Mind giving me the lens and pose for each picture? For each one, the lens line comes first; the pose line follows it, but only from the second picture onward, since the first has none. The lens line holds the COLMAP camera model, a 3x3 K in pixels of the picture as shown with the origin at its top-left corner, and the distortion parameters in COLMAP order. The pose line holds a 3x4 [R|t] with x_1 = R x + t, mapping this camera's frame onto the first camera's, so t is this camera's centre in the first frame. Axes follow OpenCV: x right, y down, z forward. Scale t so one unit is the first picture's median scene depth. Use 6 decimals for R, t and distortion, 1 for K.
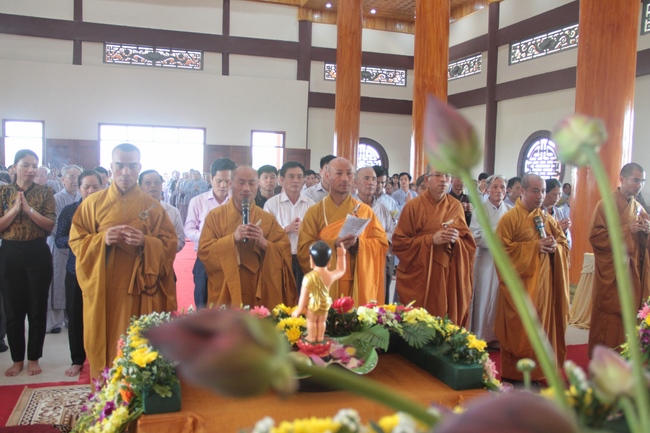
lens RADIAL K [[605.1, 0, 325.0], [0, 605.1, 216.5], [0, 0, 1]] dist [-0.081783, 0.021617]
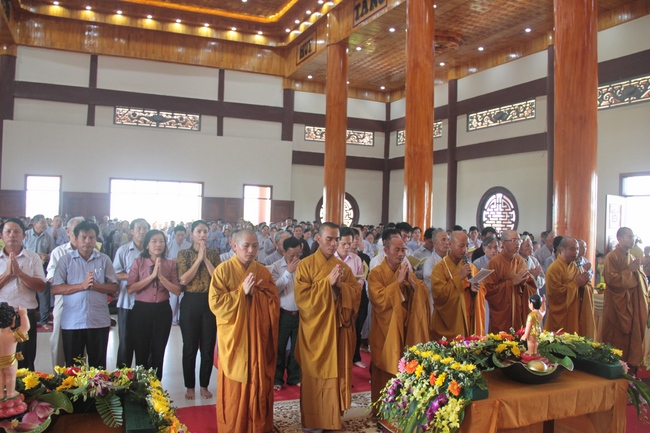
lens RADIAL K [[561.9, 0, 325.0], [0, 561.9, 216.5], [0, 0, 1]] dist [-0.161095, 0.131429]
pose [[0.993928, -0.002754, 0.109994, -0.091377], [0.010406, 0.997559, -0.069056, -0.008987], [-0.109535, 0.069781, 0.991530, -0.055536]]
